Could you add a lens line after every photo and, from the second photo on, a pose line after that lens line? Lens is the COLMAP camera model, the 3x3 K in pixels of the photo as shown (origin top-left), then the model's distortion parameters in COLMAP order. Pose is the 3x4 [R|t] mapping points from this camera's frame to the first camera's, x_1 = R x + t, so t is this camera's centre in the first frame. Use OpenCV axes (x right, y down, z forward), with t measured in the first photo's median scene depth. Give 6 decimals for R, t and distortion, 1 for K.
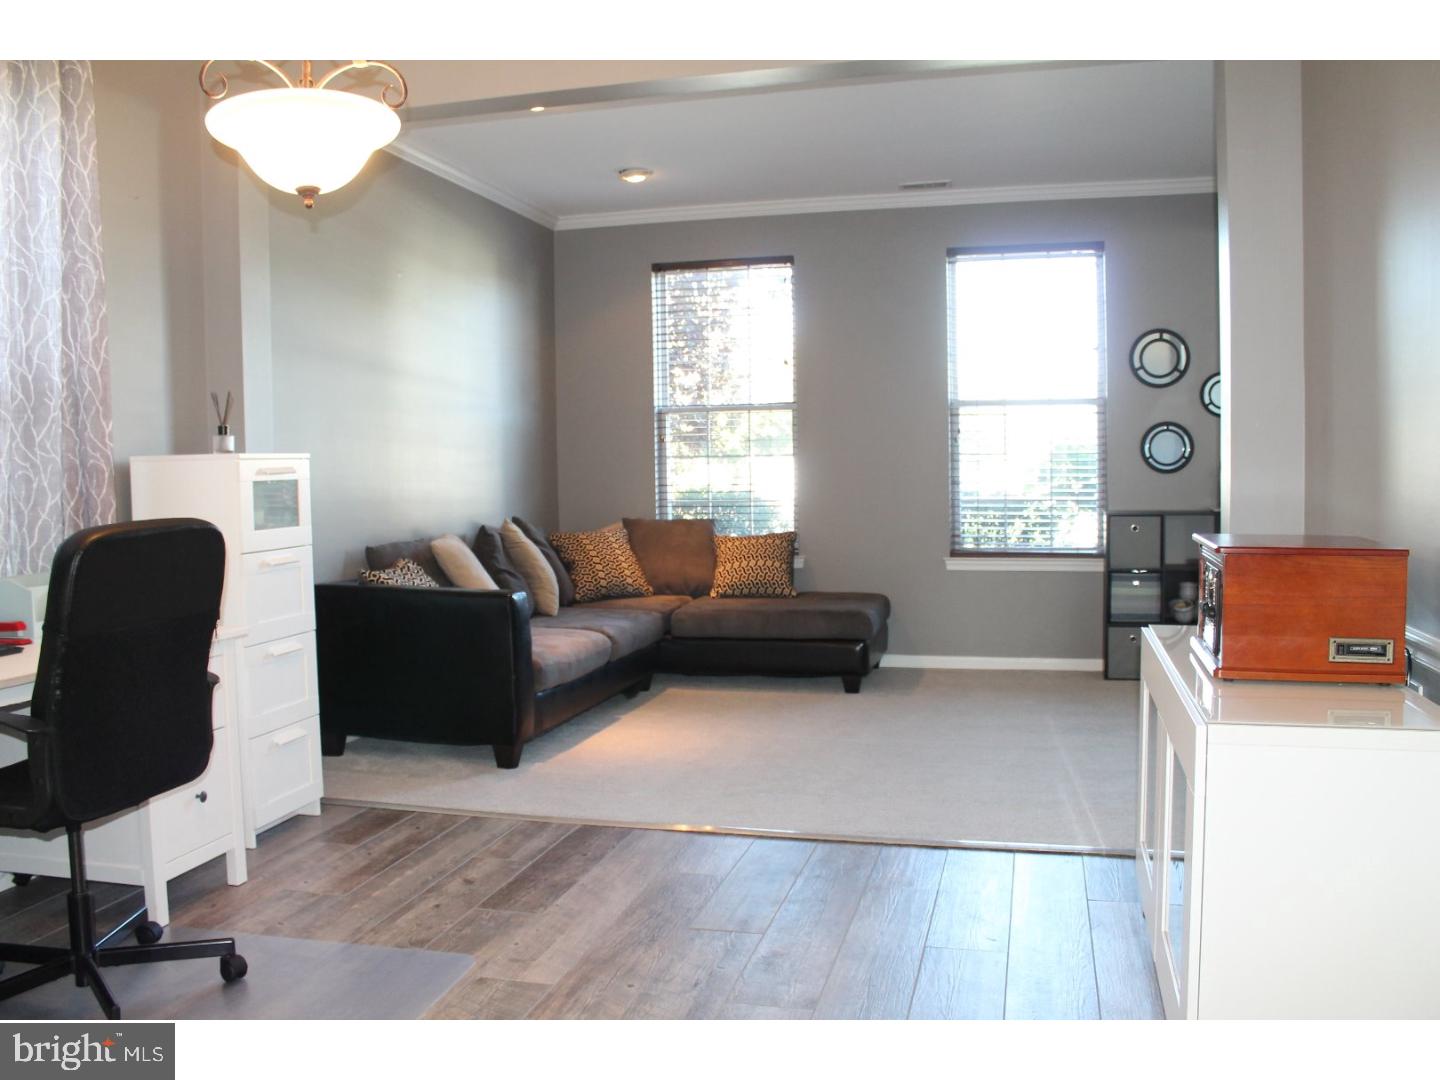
lens RADIAL K [[1183.6, 0, 720.0], [0, 1183.6, 540.0], [0, 0, 1]] dist [-0.183343, 0.178812]
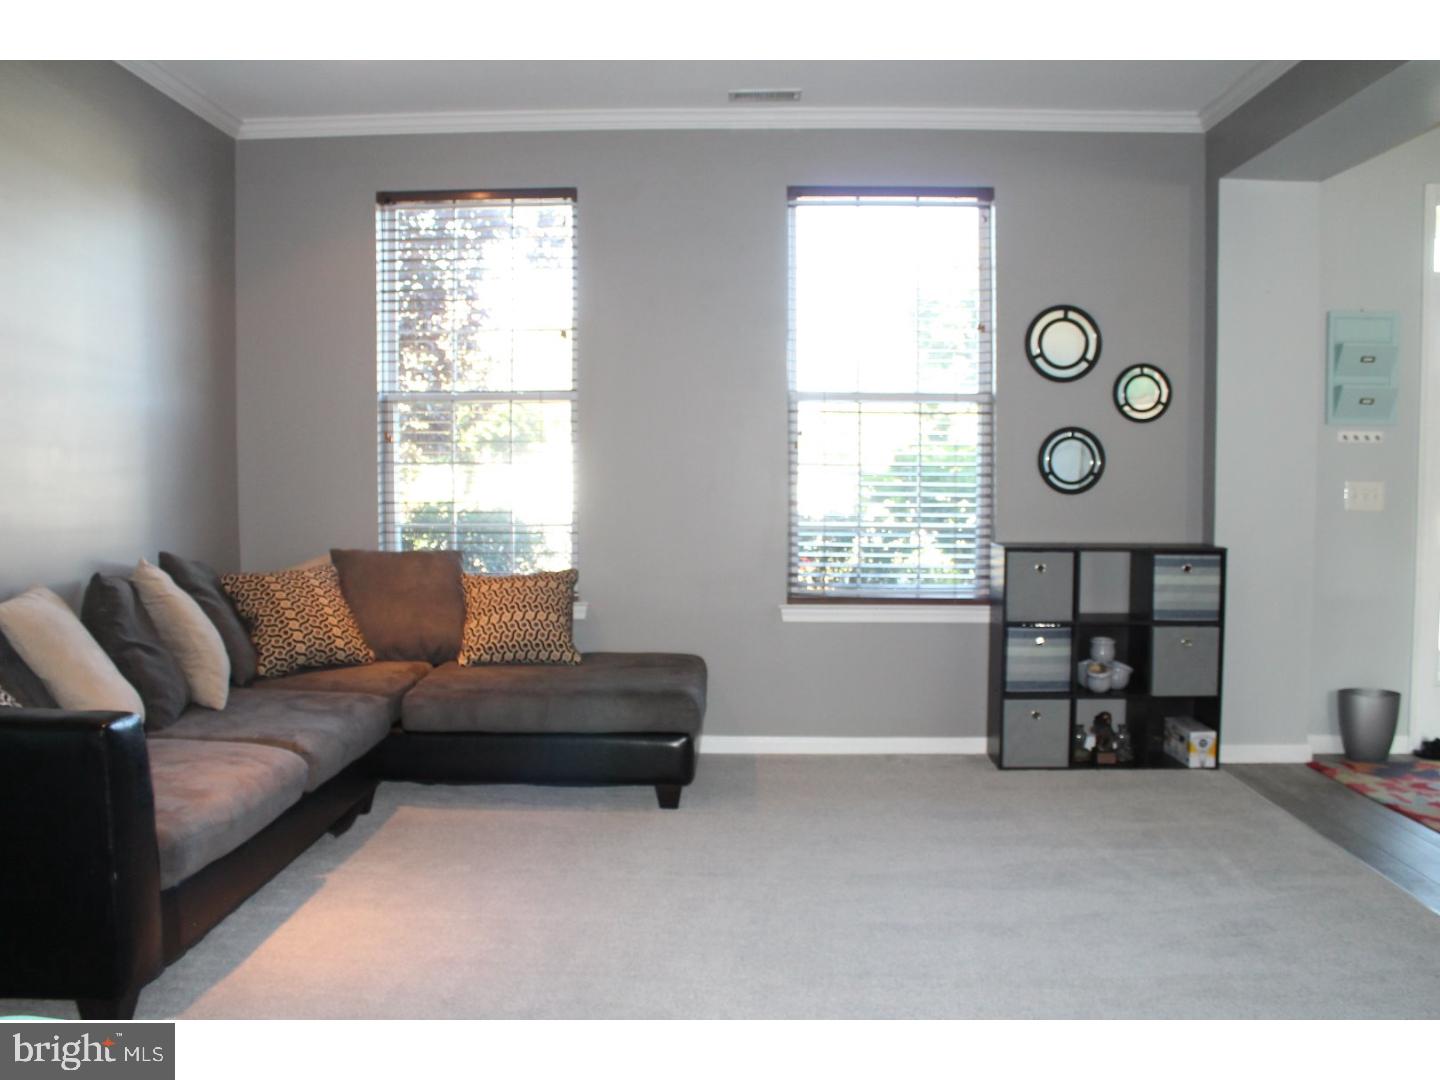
lens RADIAL K [[1183.6, 0, 720.0], [0, 1183.6, 540.0], [0, 0, 1]] dist [-0.183343, 0.178812]
pose [[0.973680, 0.000827, 0.227917, -0.015123], [-0.001314, 0.999997, 0.001984, -0.027379], [-0.227914, -0.002232, 0.973679, 0.289179]]
